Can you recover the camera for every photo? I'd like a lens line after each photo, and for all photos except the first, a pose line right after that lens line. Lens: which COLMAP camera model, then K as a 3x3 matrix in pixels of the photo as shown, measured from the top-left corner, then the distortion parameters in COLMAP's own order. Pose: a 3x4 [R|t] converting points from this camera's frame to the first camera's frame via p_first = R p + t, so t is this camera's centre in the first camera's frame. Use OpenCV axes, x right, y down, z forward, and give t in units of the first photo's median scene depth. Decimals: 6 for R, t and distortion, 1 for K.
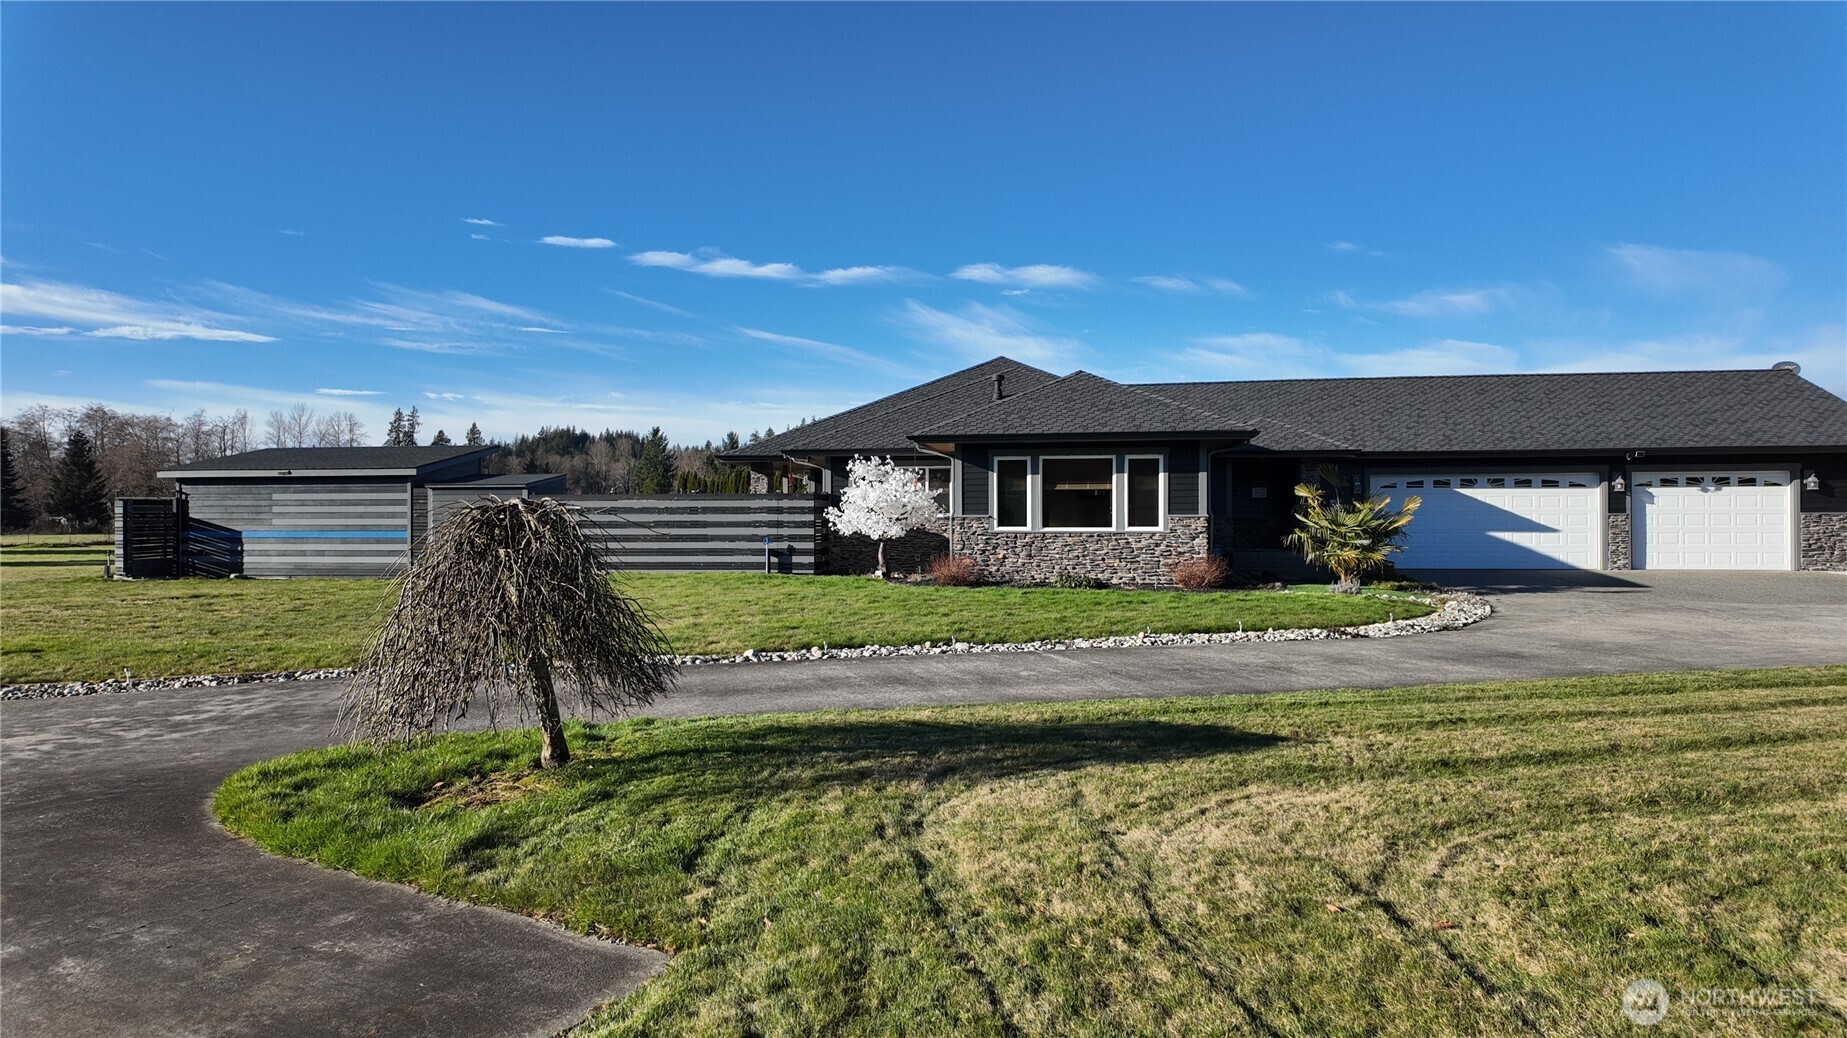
lens RADIAL K [[1145.3, 0, 929.8], [0, 1145.3, 520.0], [0, 0, 1]] dist [0.115387, -0.147699]
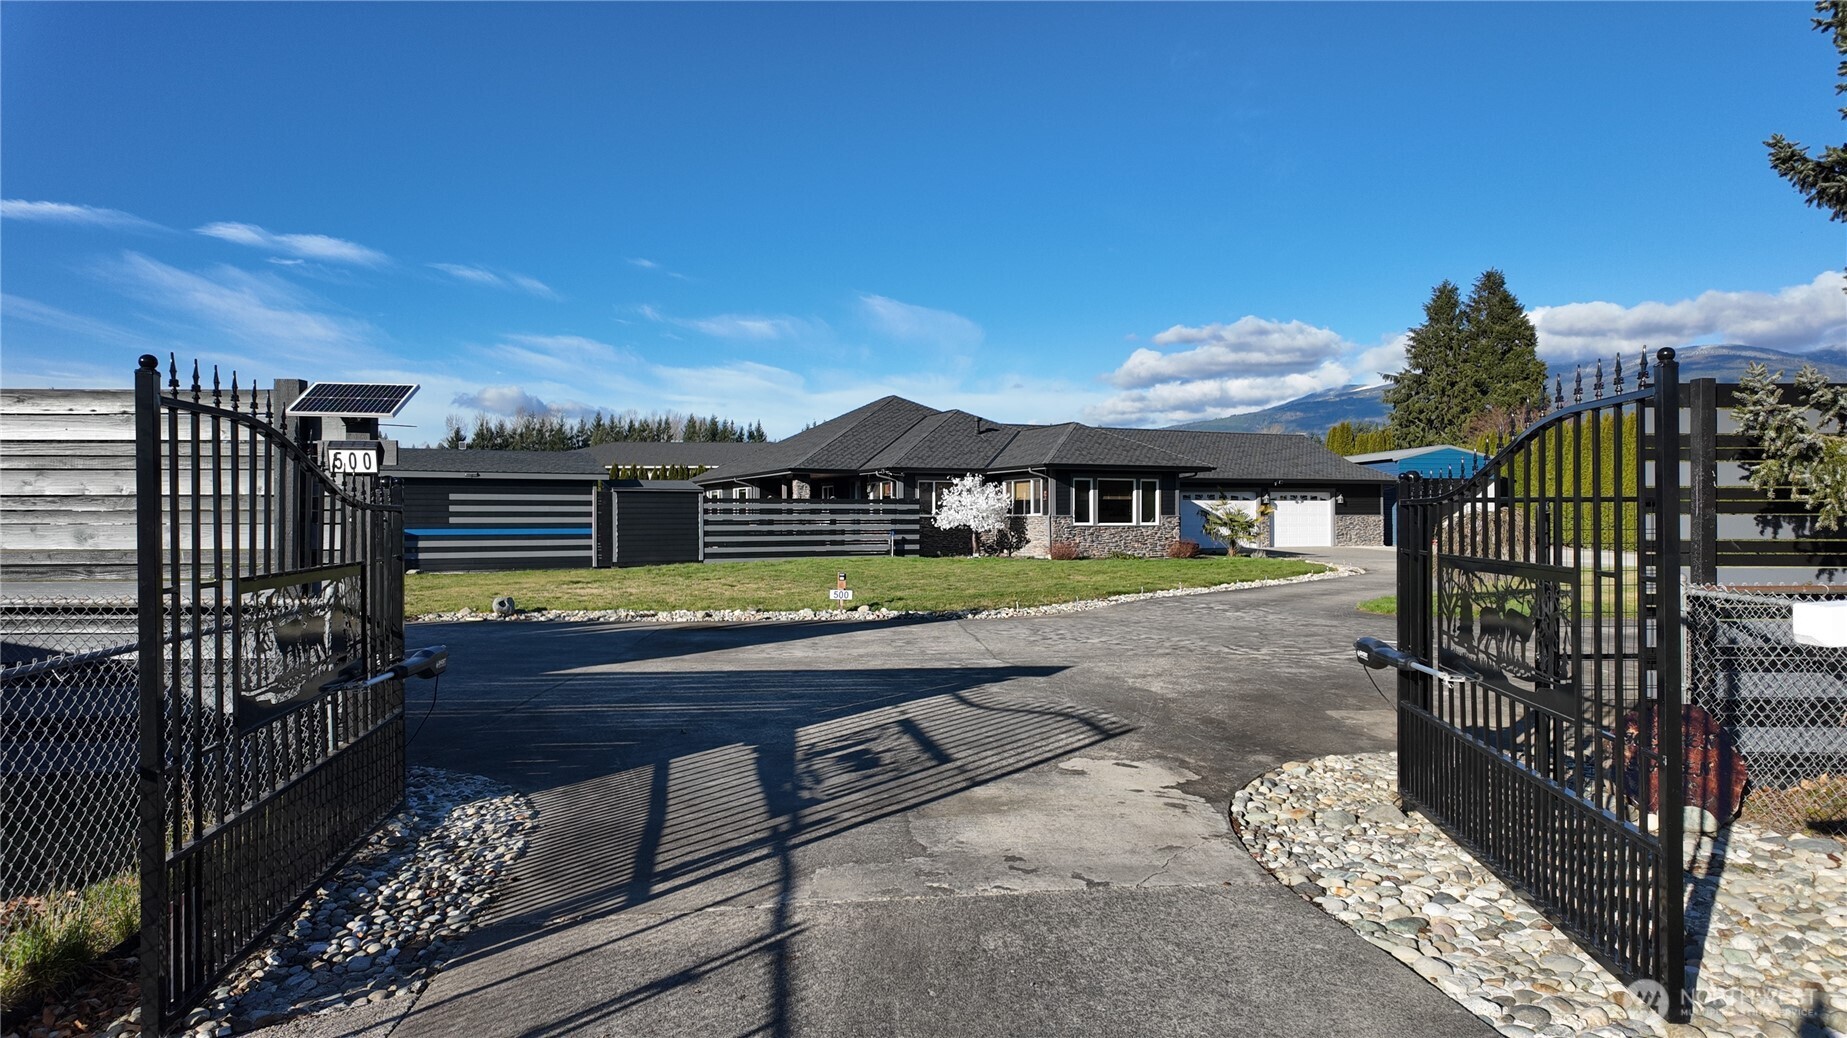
lens RADIAL K [[1145.3, 0, 929.8], [0, 1145.3, 520.0], [0, 0, 1]] dist [0.115387, -0.147699]
pose [[0.811958, -0.000345, 0.583716, -0.849519], [0.000552, 1.000000, -0.000176, 0.001949], [-0.583716, 0.000465, 0.811958, -0.132229]]
